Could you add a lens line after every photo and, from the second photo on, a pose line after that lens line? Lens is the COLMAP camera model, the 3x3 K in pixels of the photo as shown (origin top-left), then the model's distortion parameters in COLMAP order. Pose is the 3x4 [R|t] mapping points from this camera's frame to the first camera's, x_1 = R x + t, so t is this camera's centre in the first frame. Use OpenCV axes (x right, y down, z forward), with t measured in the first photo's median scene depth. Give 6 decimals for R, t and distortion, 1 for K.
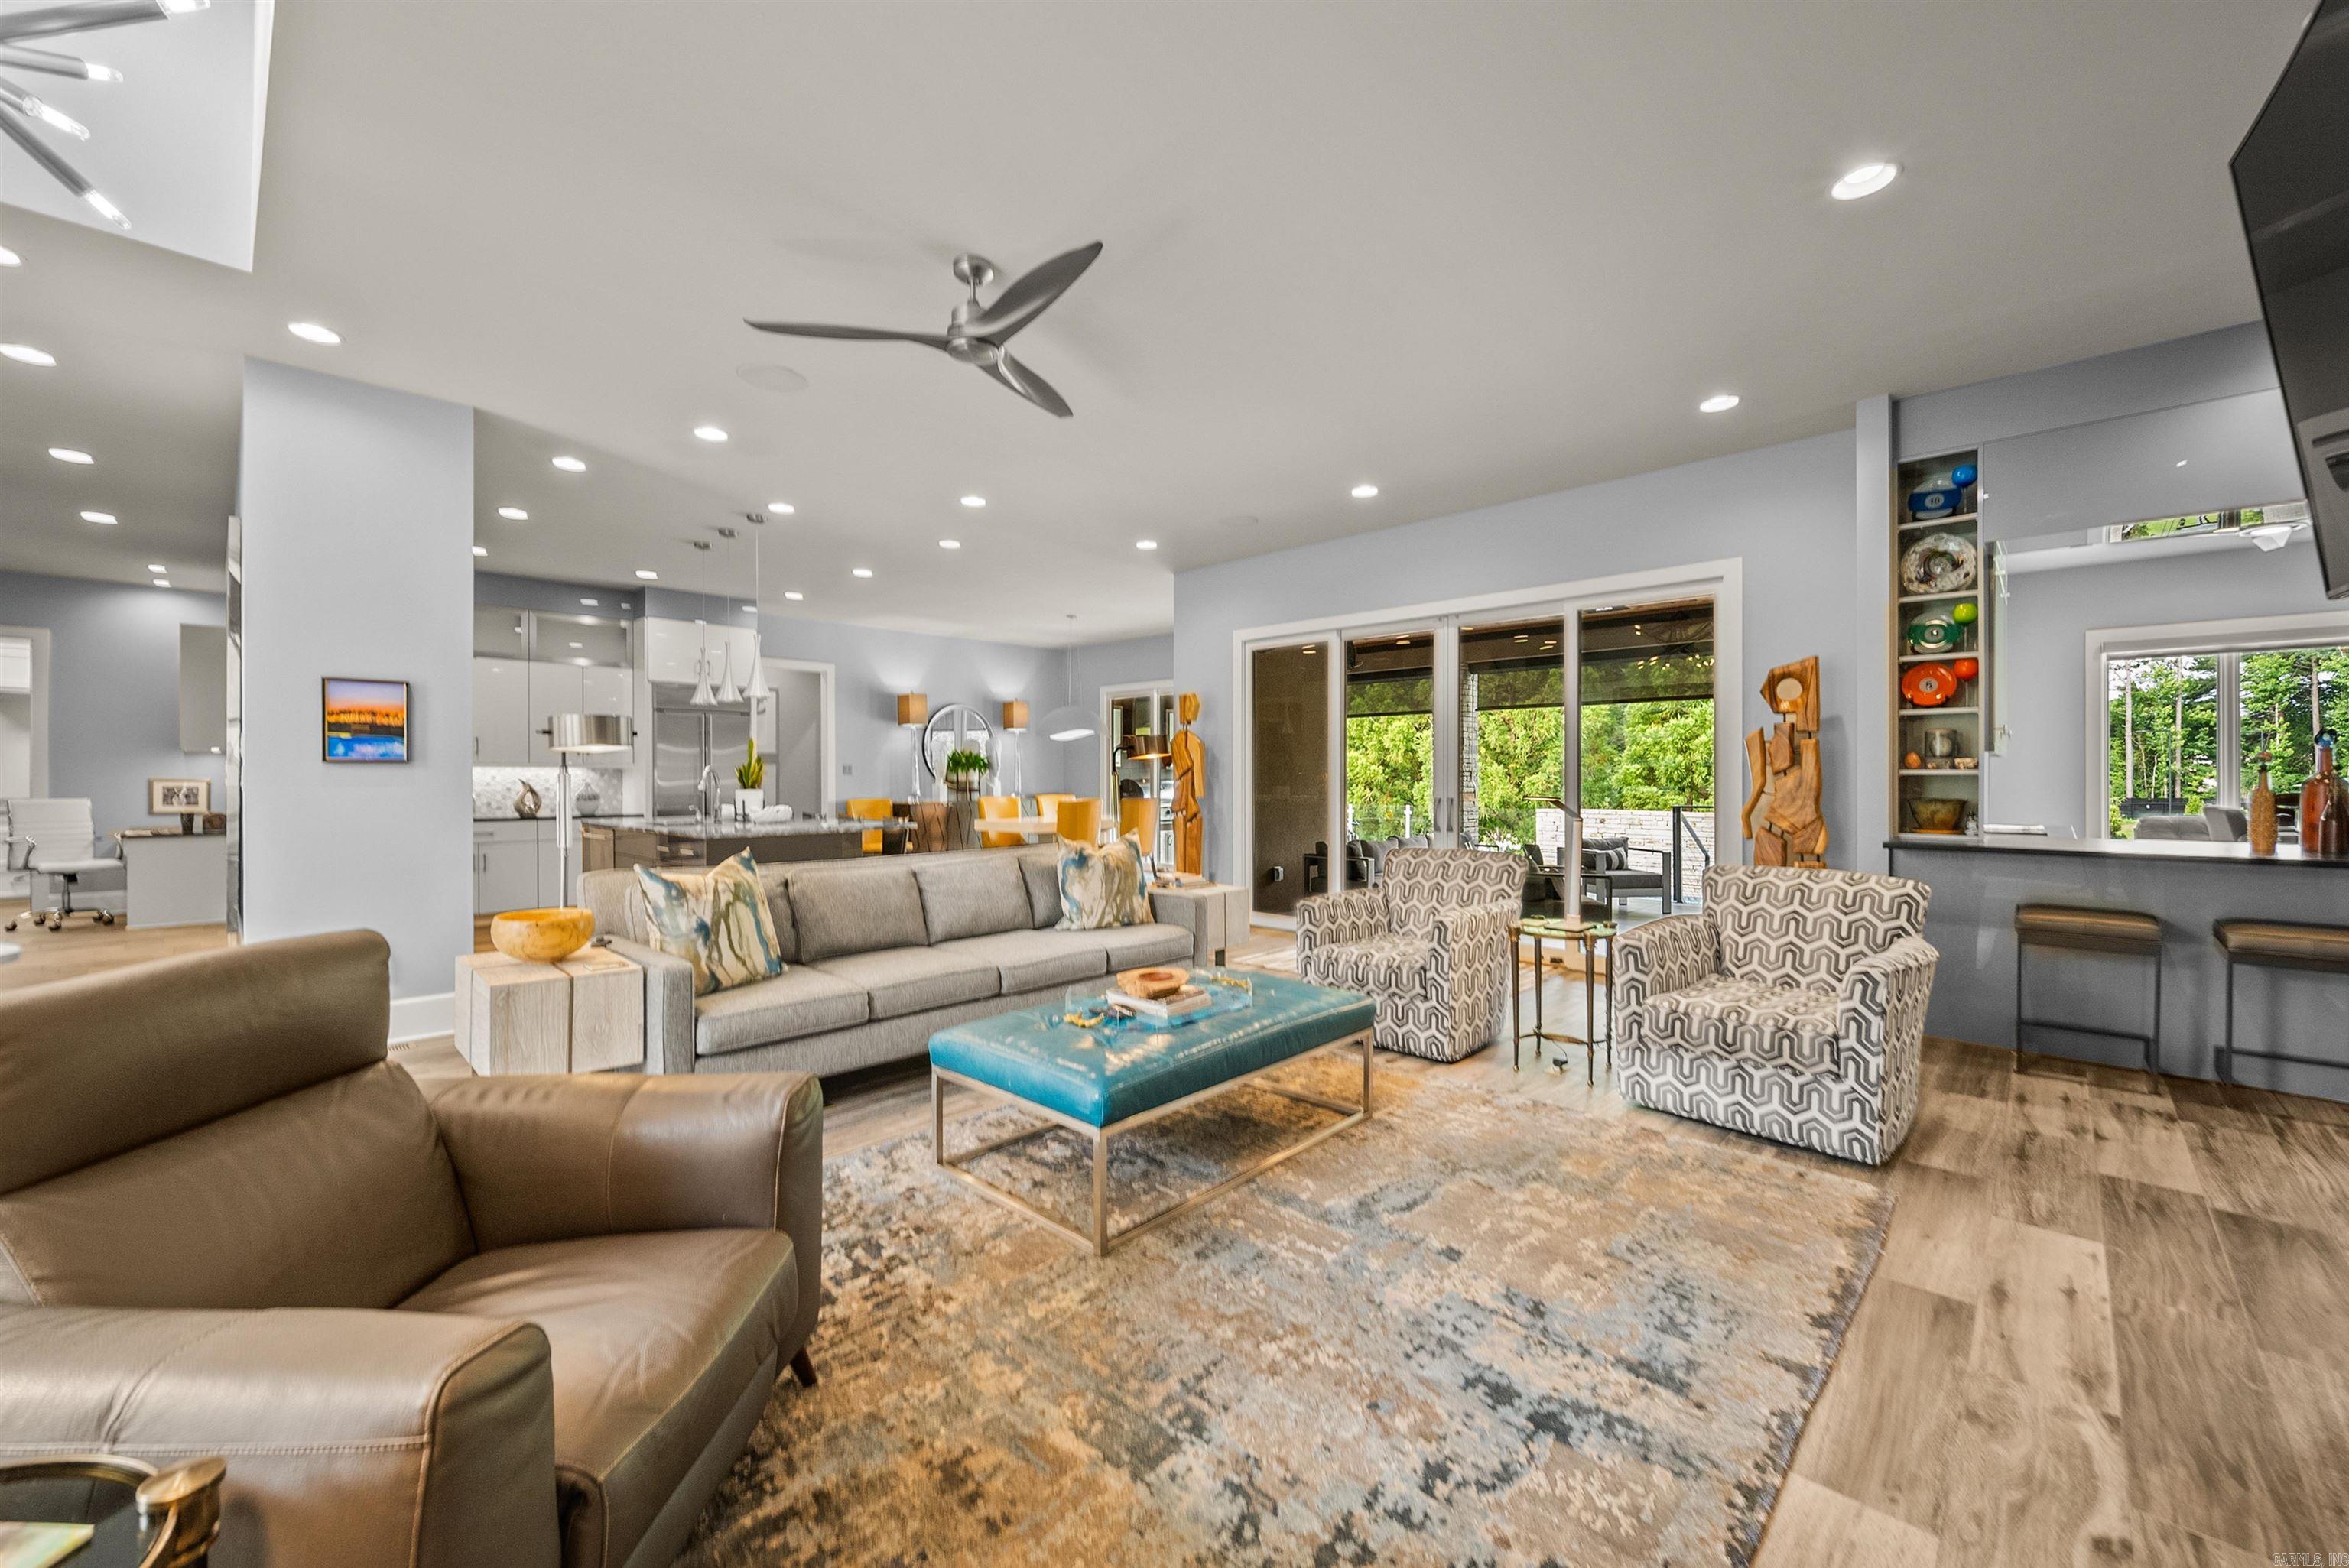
lens RADIAL K [[922.1, 0, 1160.7], [0, 922.1, 776.5], [0, 0, 1]] dist [-0.003186, -0.001004]
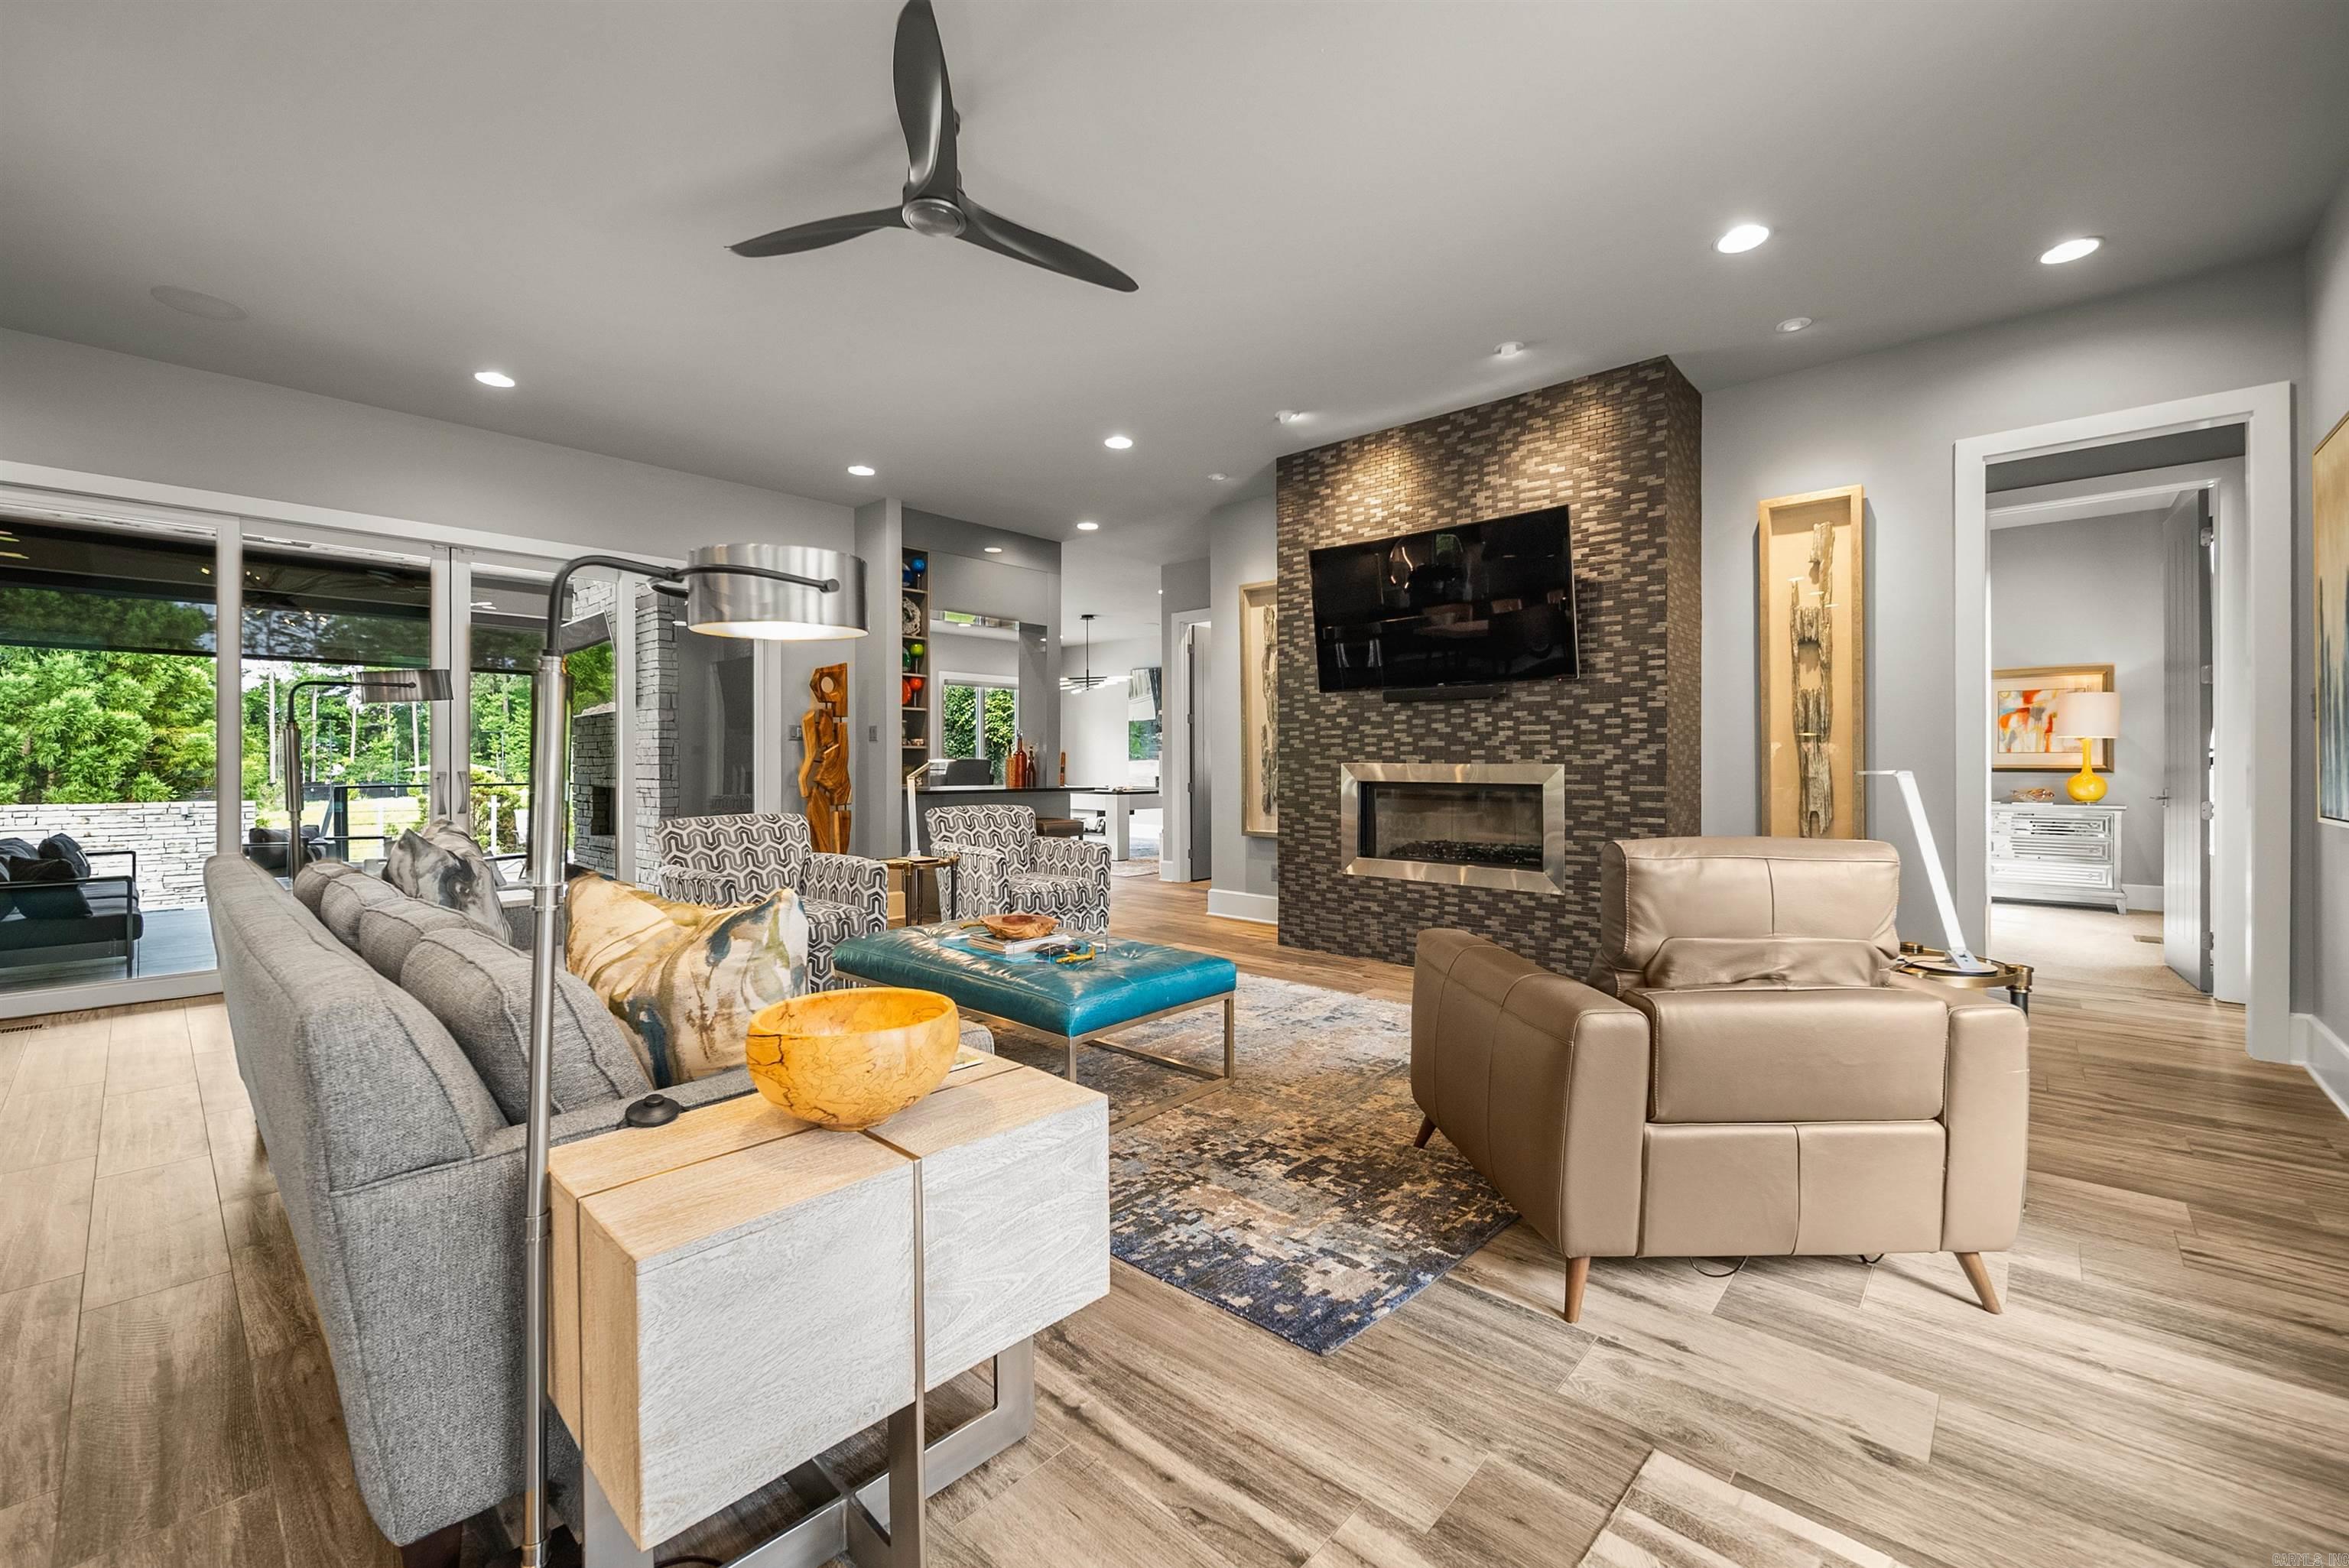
lens RADIAL K [[921.7, 0, 1164.7], [0, 921.7, 763.2], [0, 0, 1]] dist [-0.008738, -0.000137]
pose [[-0.038931, 0.000447, 0.999242, -0.546116], [-0.000132, 1.000000, -0.000453, 0.016834], [-0.999242, -0.000150, -0.038931, 0.450822]]
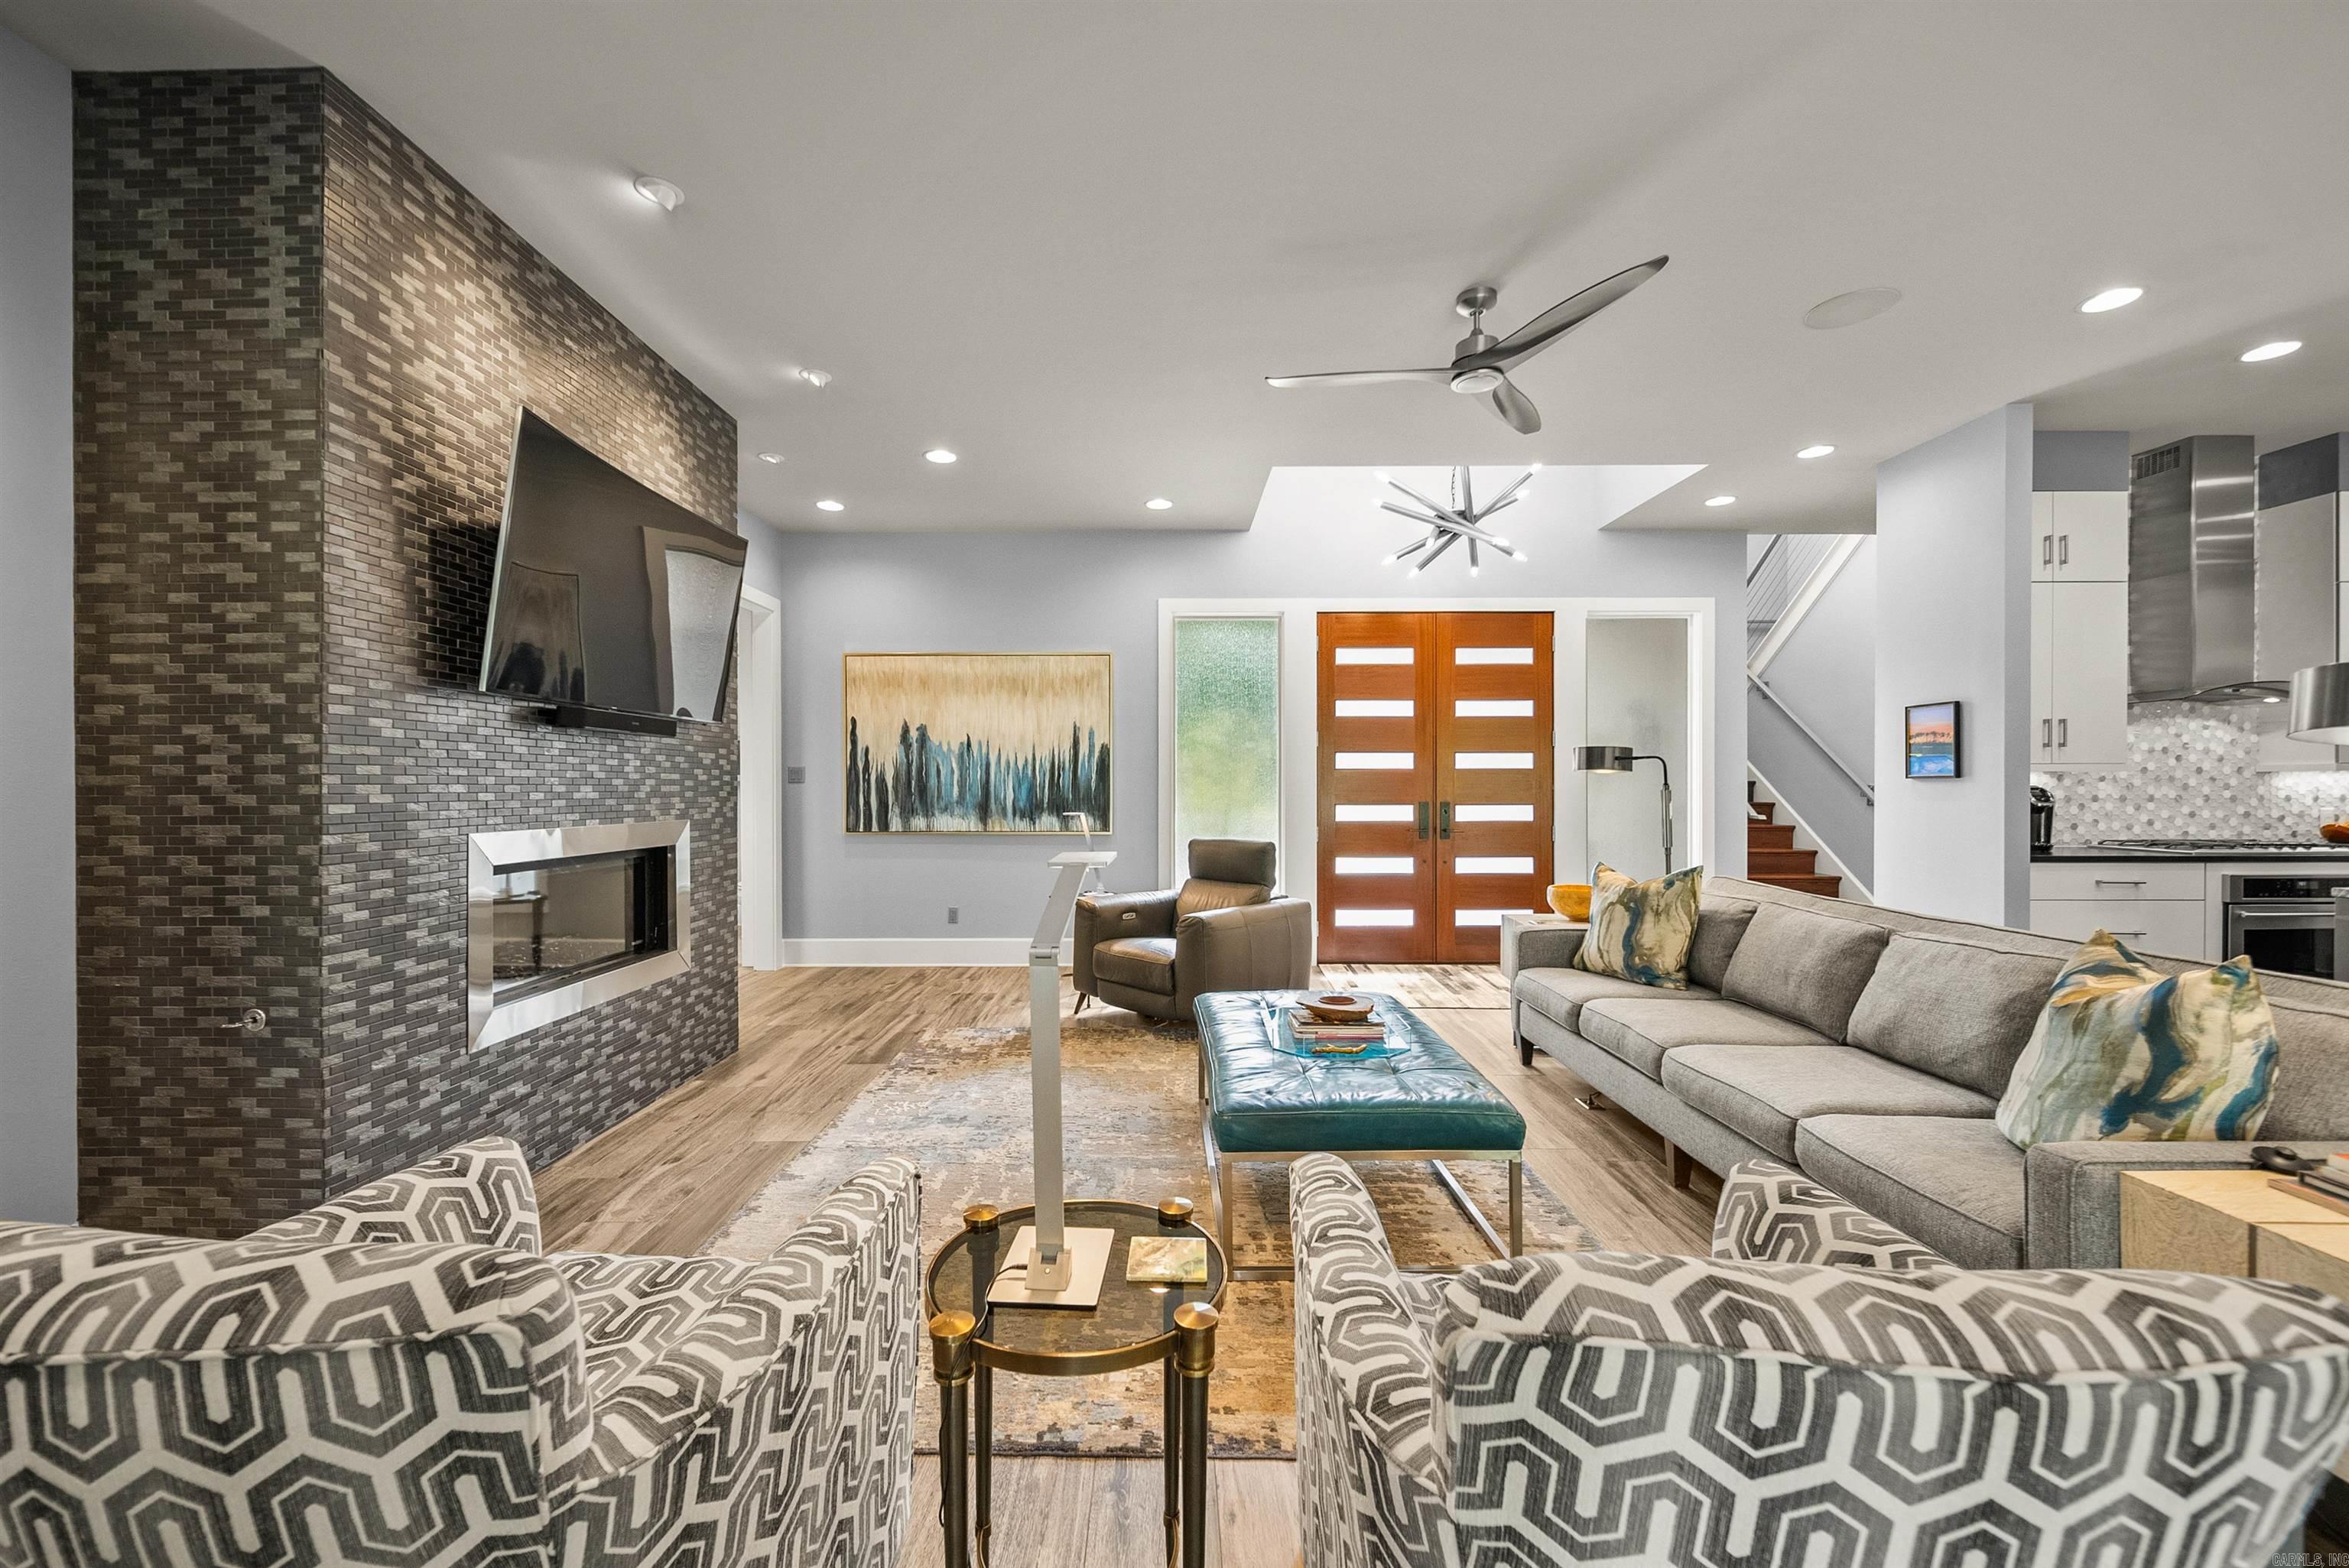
lens RADIAL K [[915.8, 0, 1159.4], [0, 915.8, 793.0], [0, 0, 1]] dist [-0.000500, -0.001355]
pose [[-0.722197, 0.007335, -0.691649, 0.405321], [0.002922, 0.999967, 0.007554, -0.005699], [0.691682, 0.003435, -0.722194, 0.797999]]
